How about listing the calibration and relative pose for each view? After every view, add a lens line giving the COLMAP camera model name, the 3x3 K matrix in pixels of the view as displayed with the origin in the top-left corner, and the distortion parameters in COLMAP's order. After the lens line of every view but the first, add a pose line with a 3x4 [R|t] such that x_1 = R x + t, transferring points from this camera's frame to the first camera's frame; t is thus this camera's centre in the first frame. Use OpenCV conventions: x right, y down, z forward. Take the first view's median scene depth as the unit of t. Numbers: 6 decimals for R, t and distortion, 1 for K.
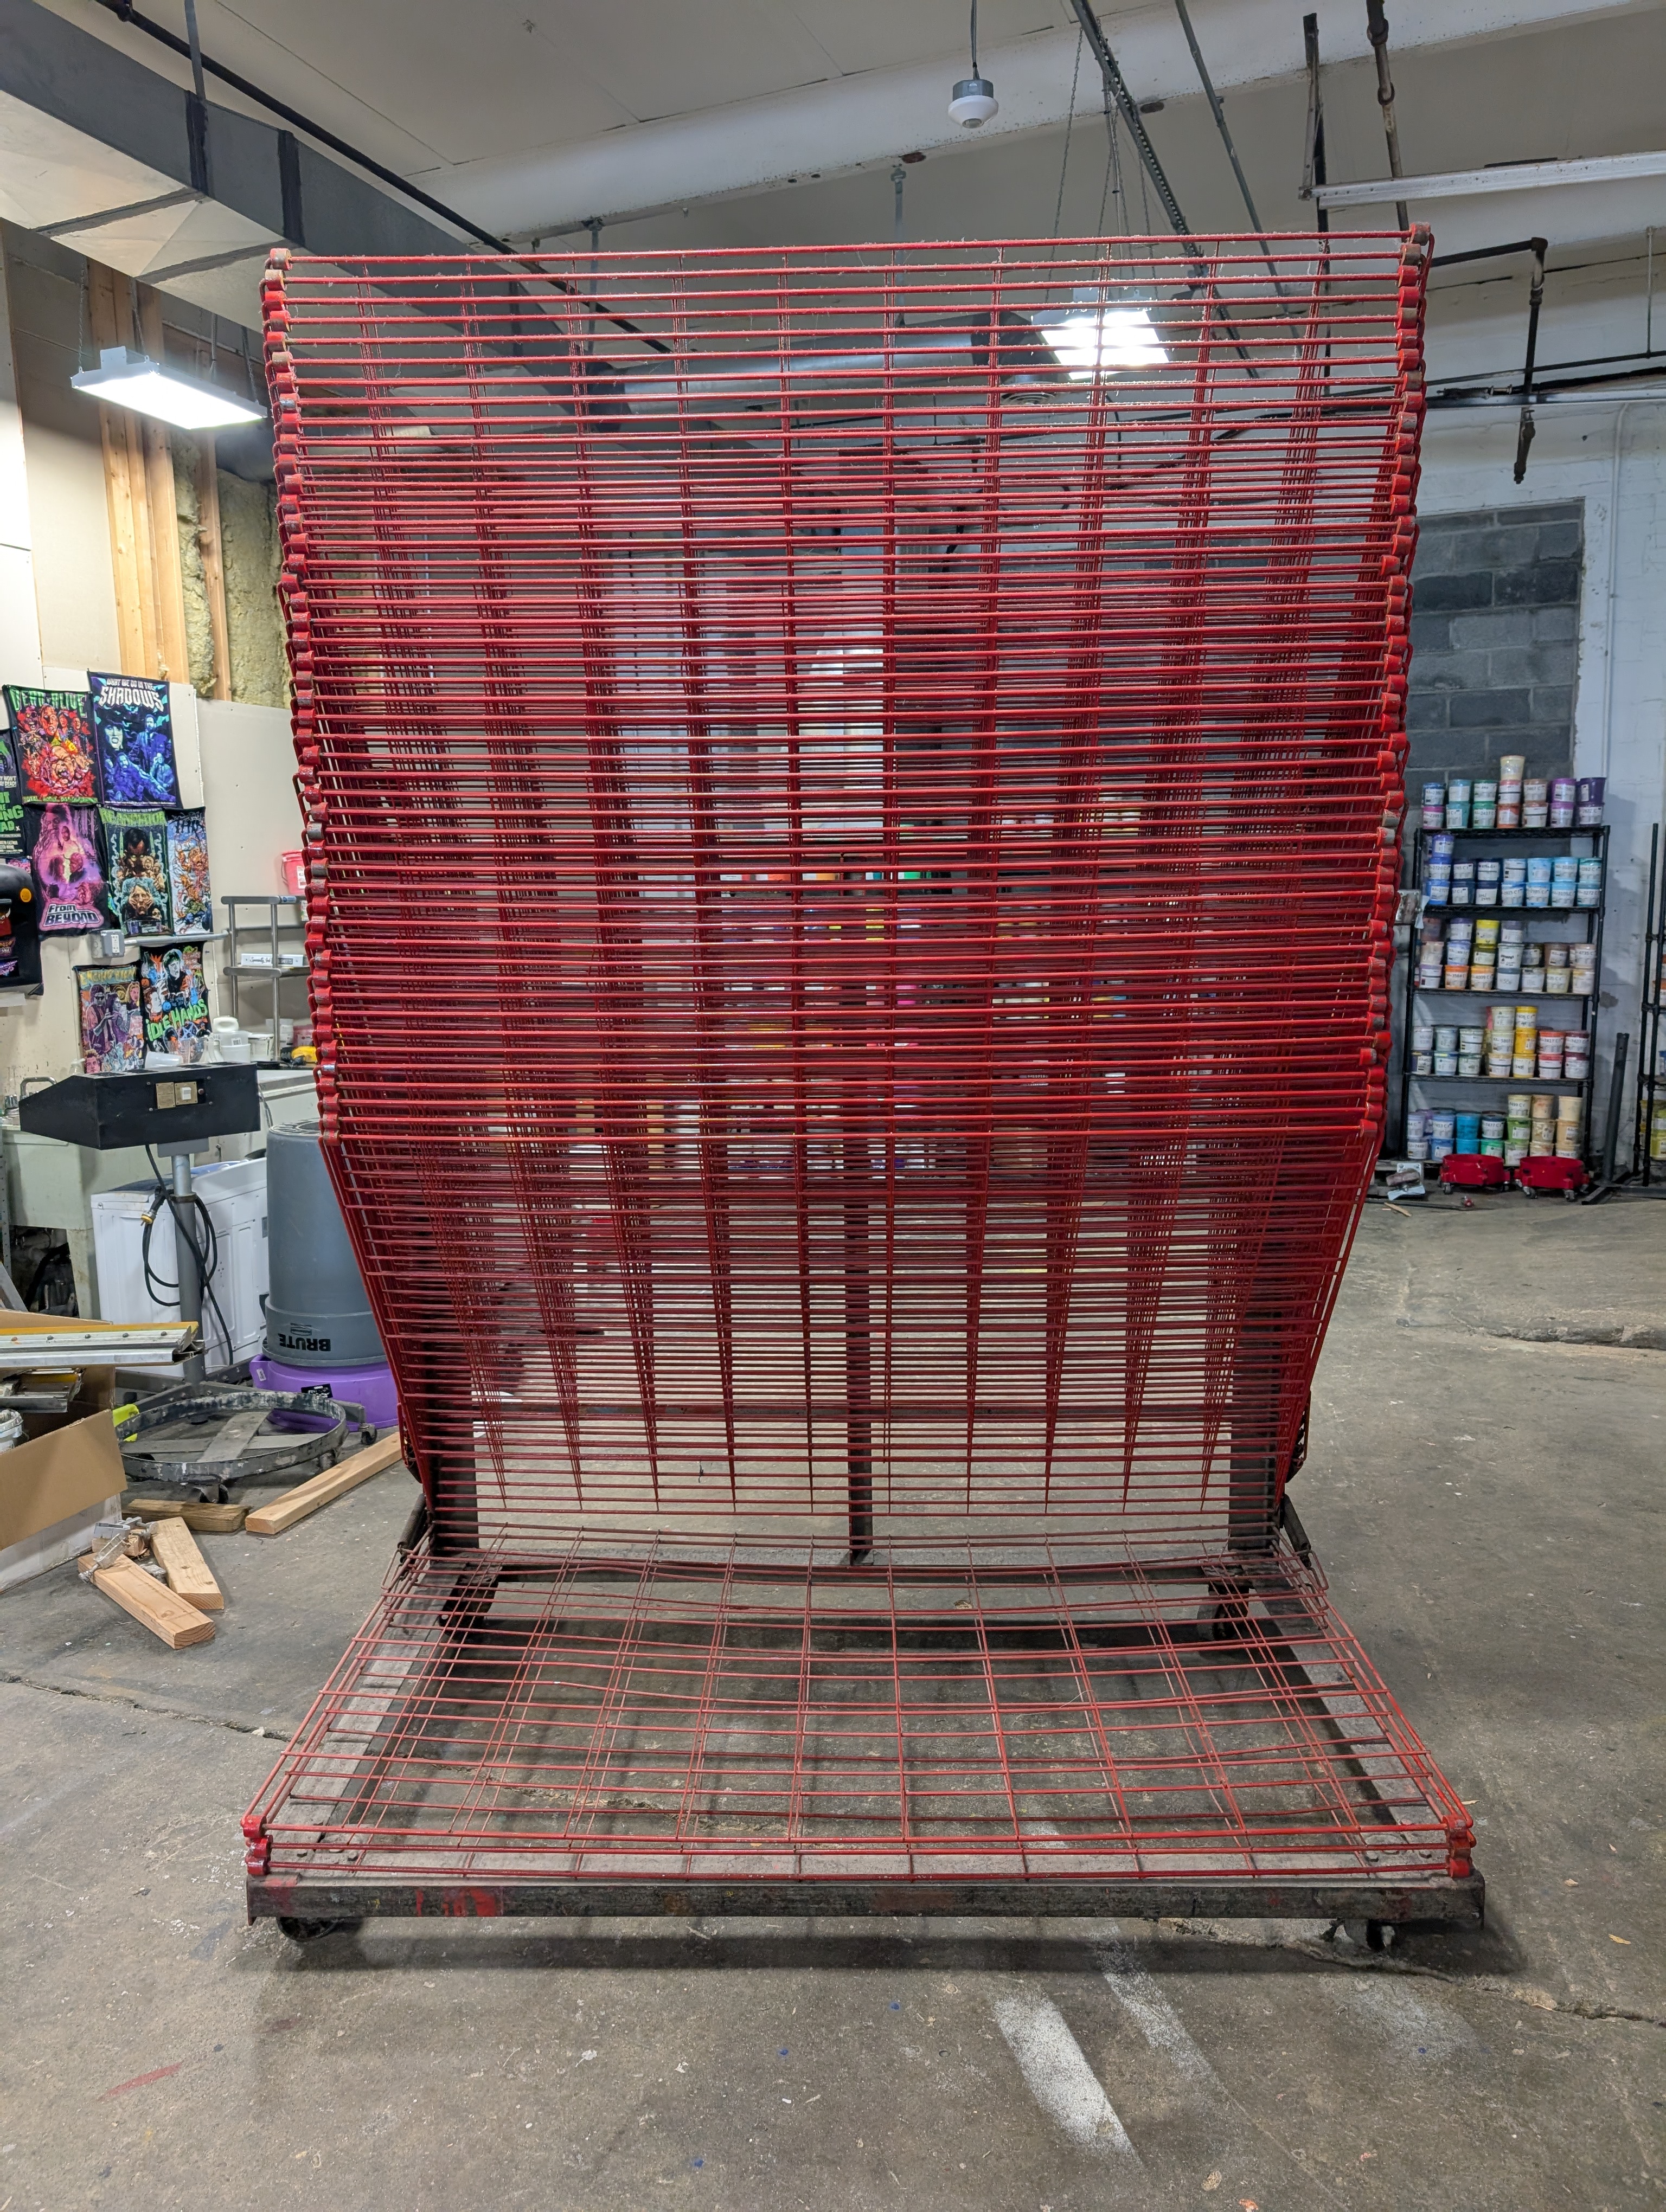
lens RADIAL K [[1563.4, 0, 833.0], [0, 1563.4, 1106.0], [0, 0, 1]] dist [-0.008950, -0.001393]
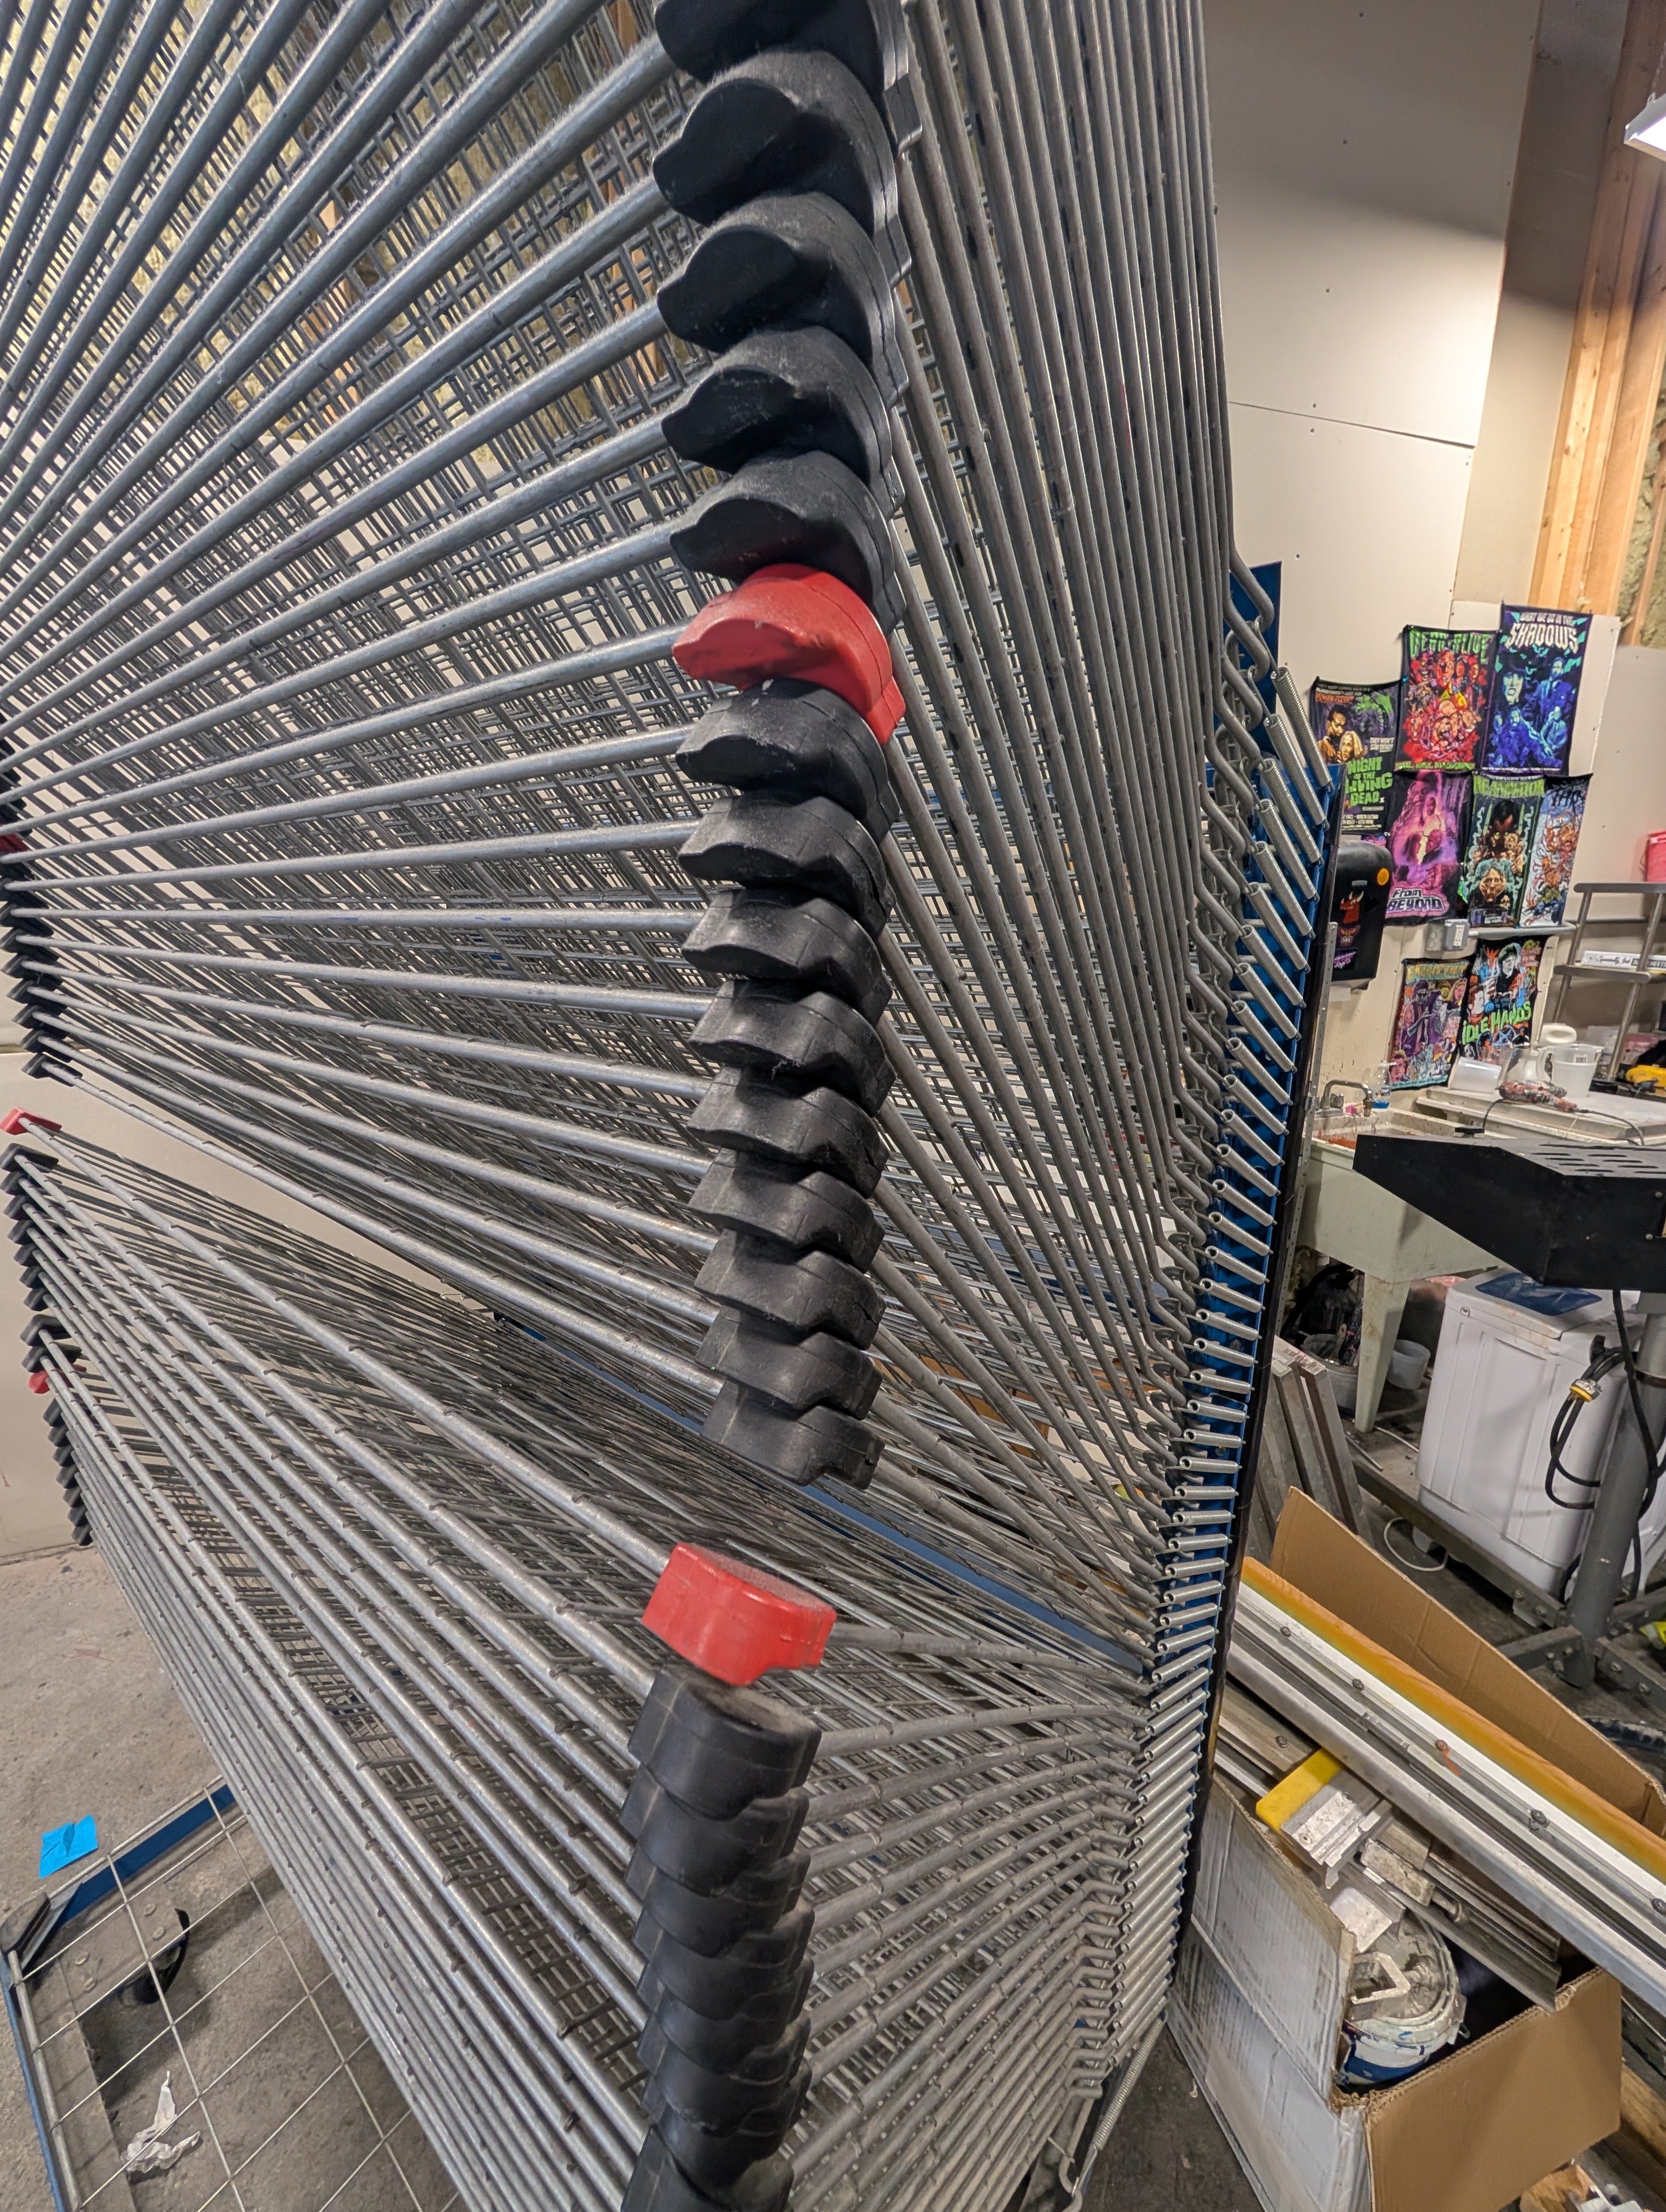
lens RADIAL K [[837.0, 0, 827.6], [0, 837.0, 1108.8], [0, 0, 1]] dist [-0.000672, 0.000359]
pose [[0.615481, 0.202279, -0.761752, -0.294627], [-0.113331, 0.979174, 0.168445, -0.046596], [0.779961, -0.017345, 0.625588, 0.418313]]
